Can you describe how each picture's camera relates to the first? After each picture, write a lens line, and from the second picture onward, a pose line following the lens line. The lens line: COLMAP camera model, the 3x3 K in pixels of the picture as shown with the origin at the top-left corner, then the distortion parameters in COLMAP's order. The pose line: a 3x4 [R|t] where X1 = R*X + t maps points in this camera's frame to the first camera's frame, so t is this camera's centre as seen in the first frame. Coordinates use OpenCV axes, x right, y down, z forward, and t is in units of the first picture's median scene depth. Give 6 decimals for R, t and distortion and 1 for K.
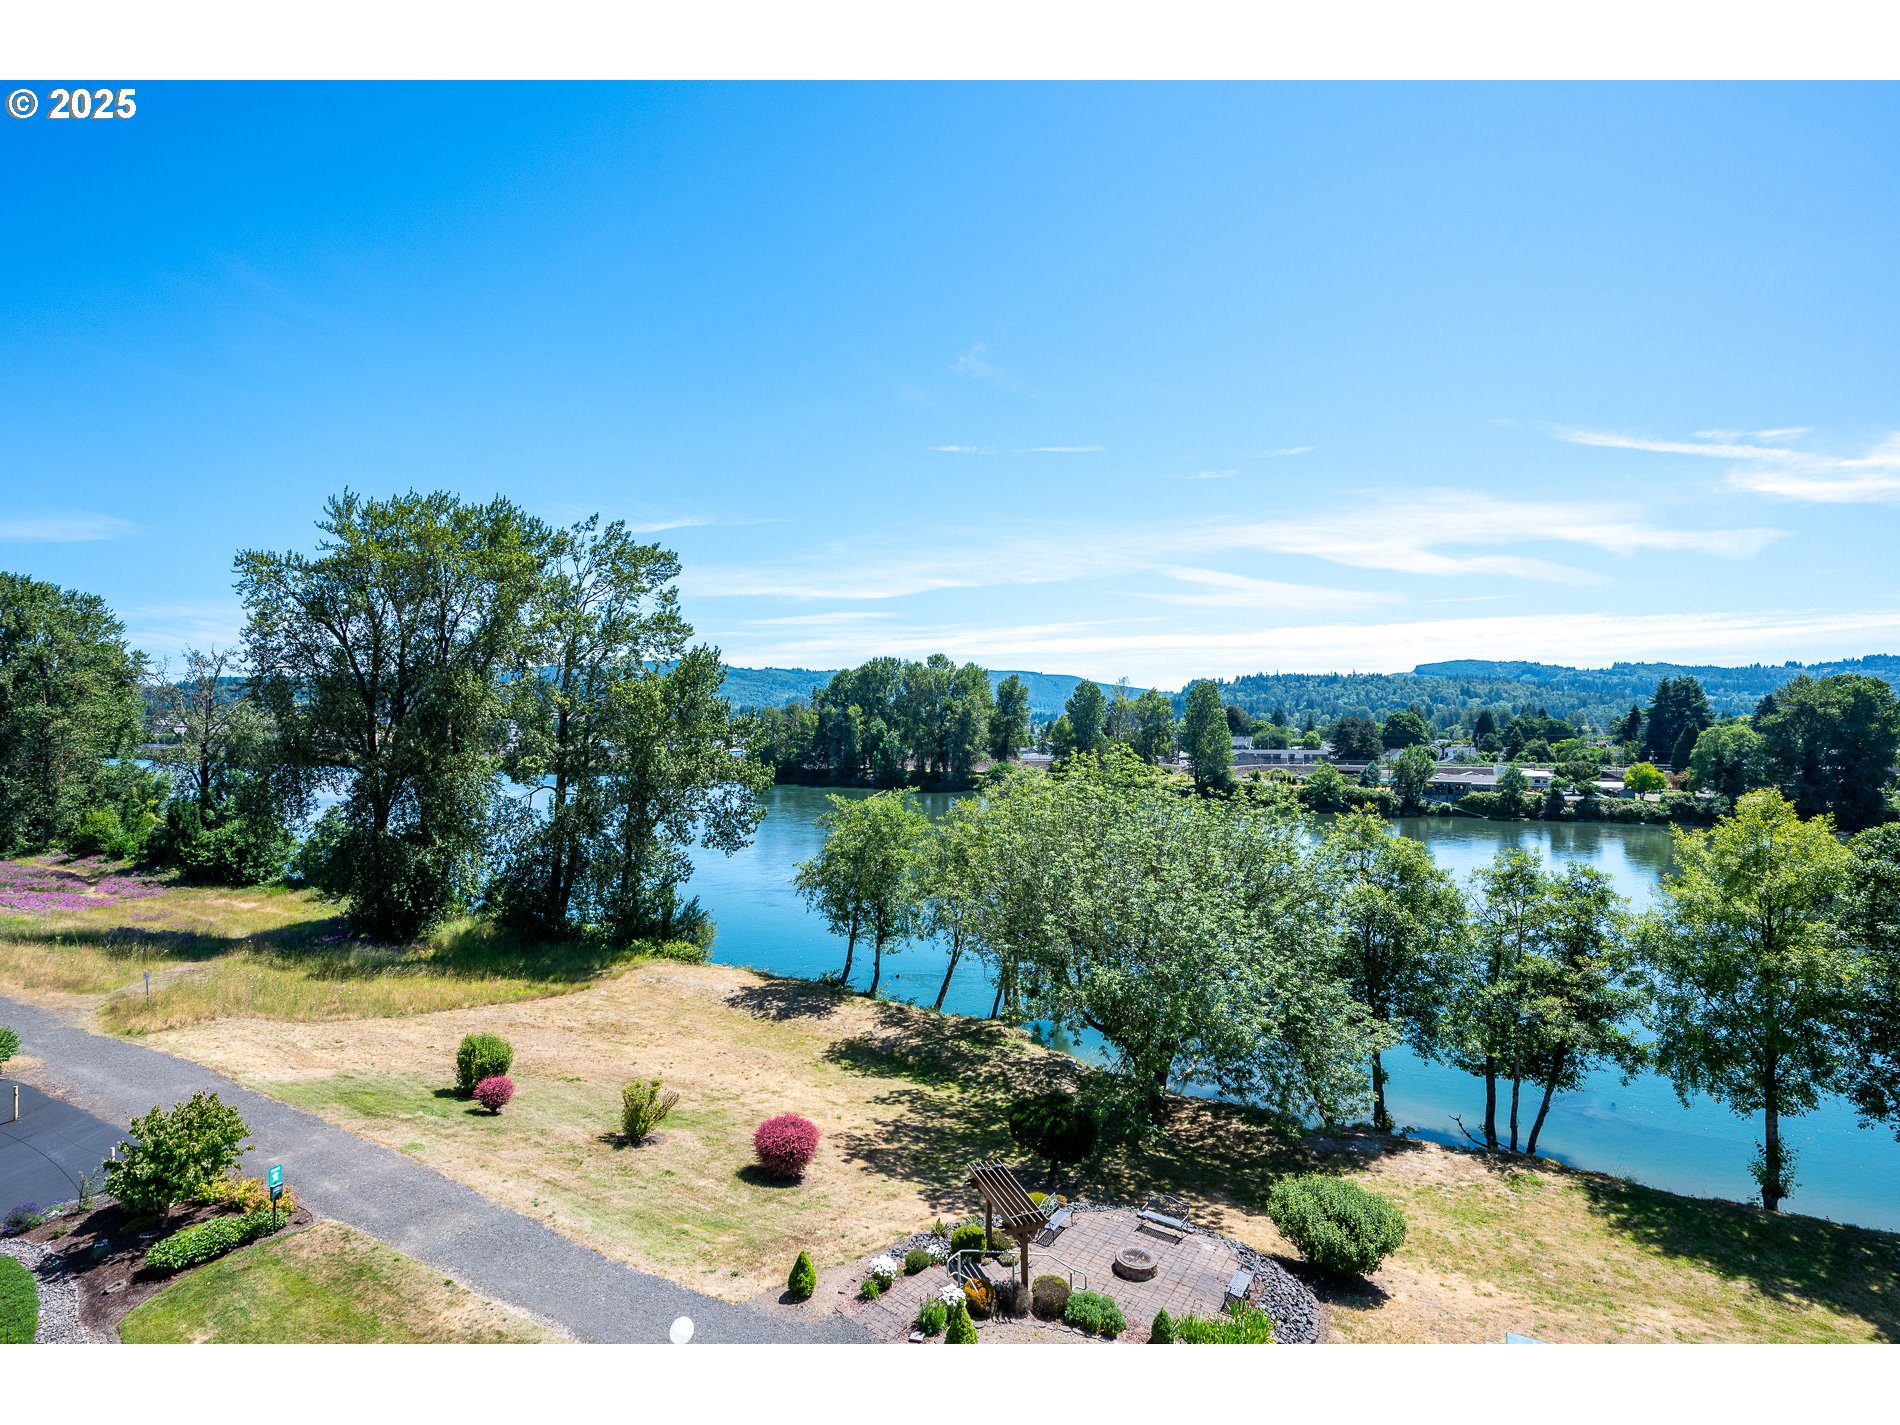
lens RADIAL K [[881.7, 0, 958.1], [0, 881.7, 710.8], [0, 0, 1]] dist [-0.000777, -0.000399]
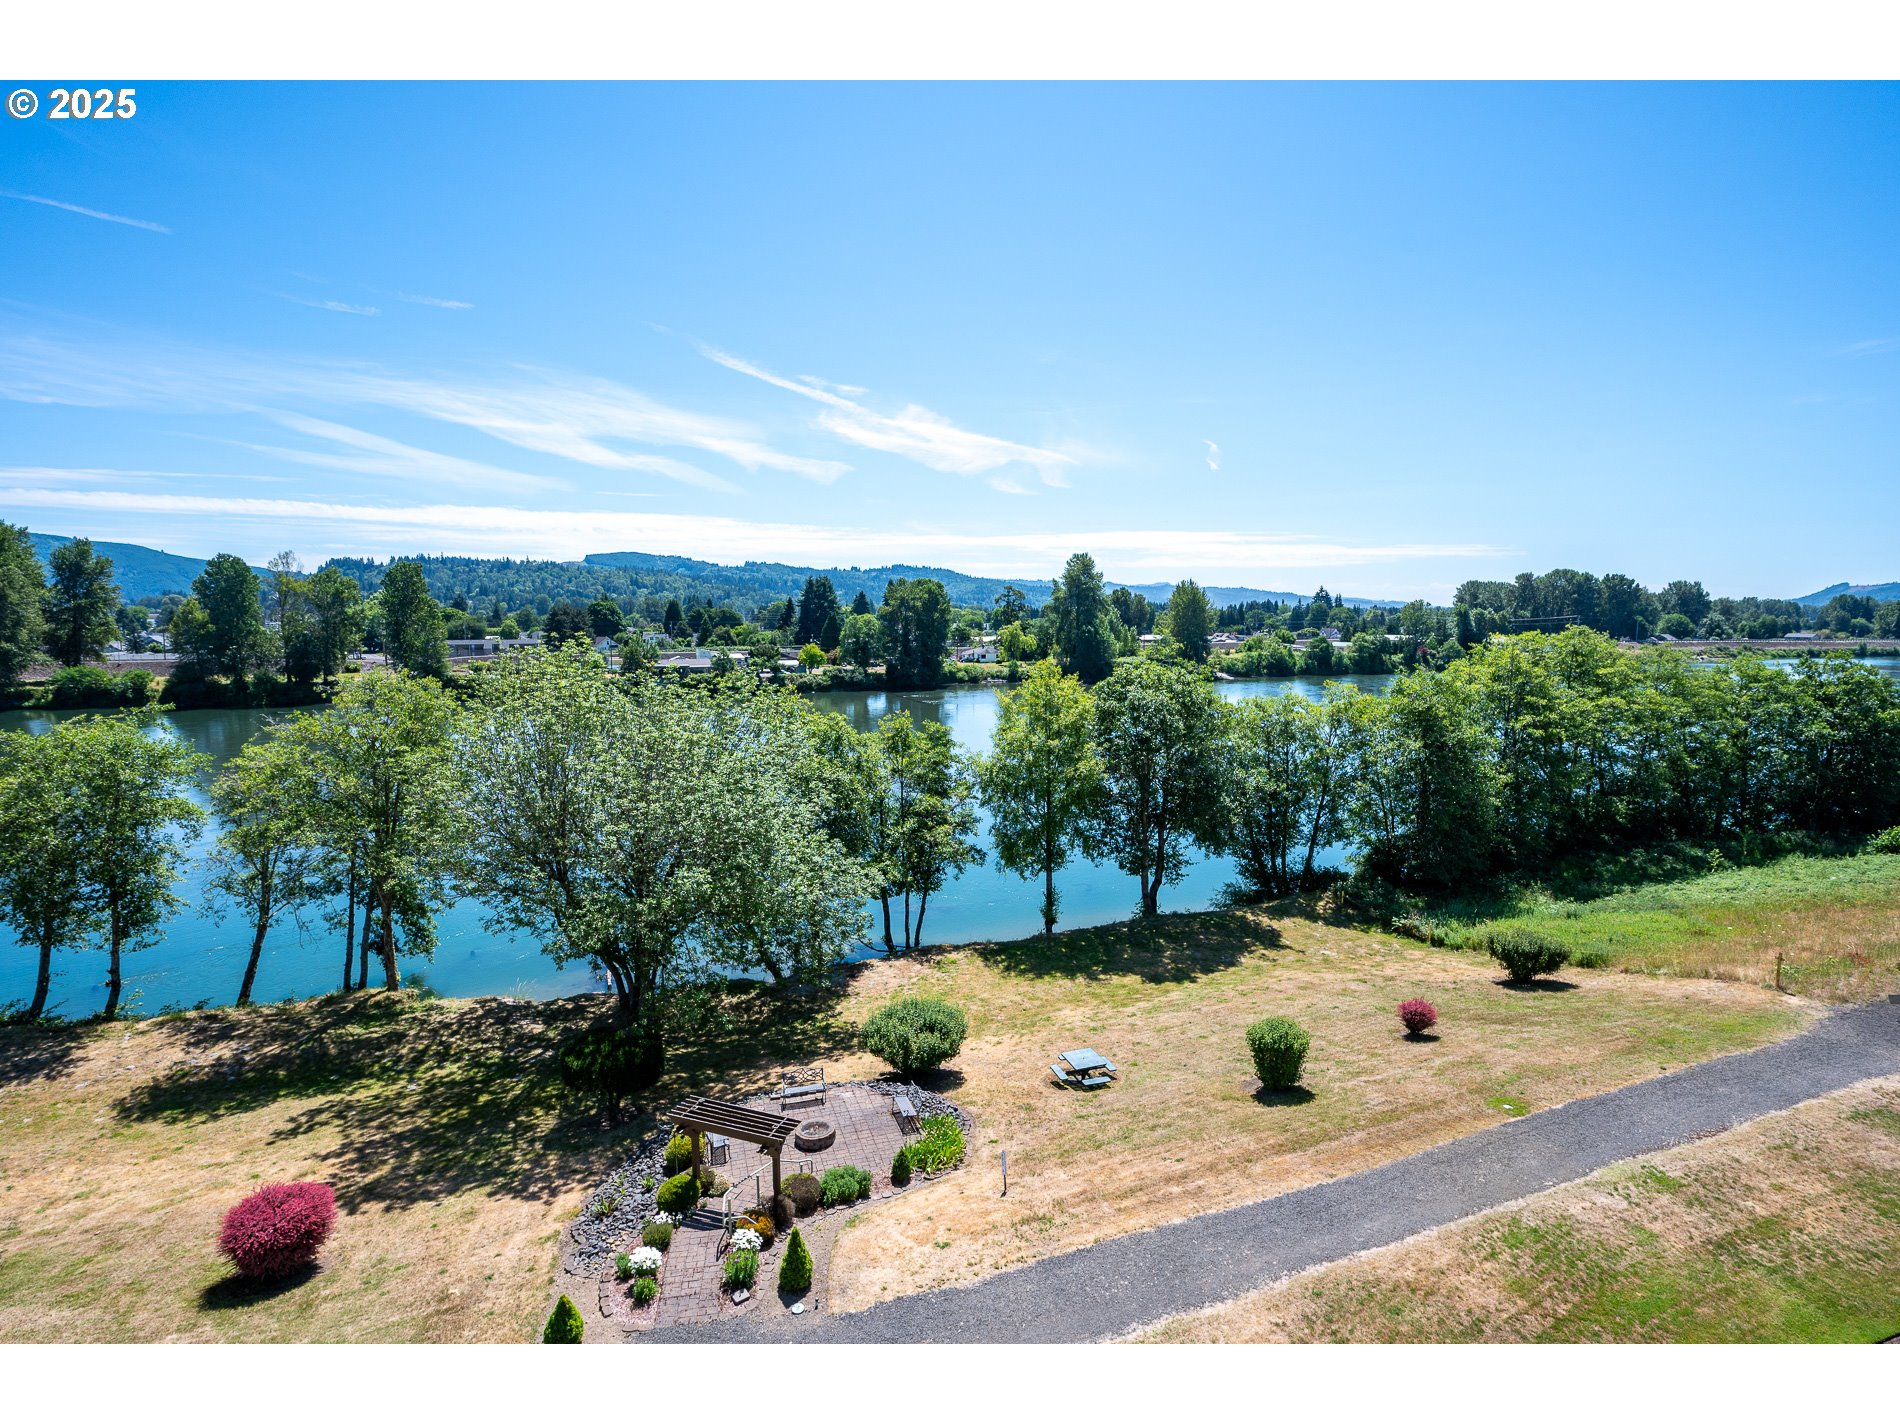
lens RADIAL K [[881.7, 0, 958.1], [0, 881.7, 710.8], [0, 0, 1]] dist [-0.000777, -0.000399]
pose [[0.643031, -0.082104, 0.761426, -0.208879], [-0.014709, 0.992729, 0.119468, 0.000304], [-0.765699, -0.088022, 0.637148, 0.116685]]
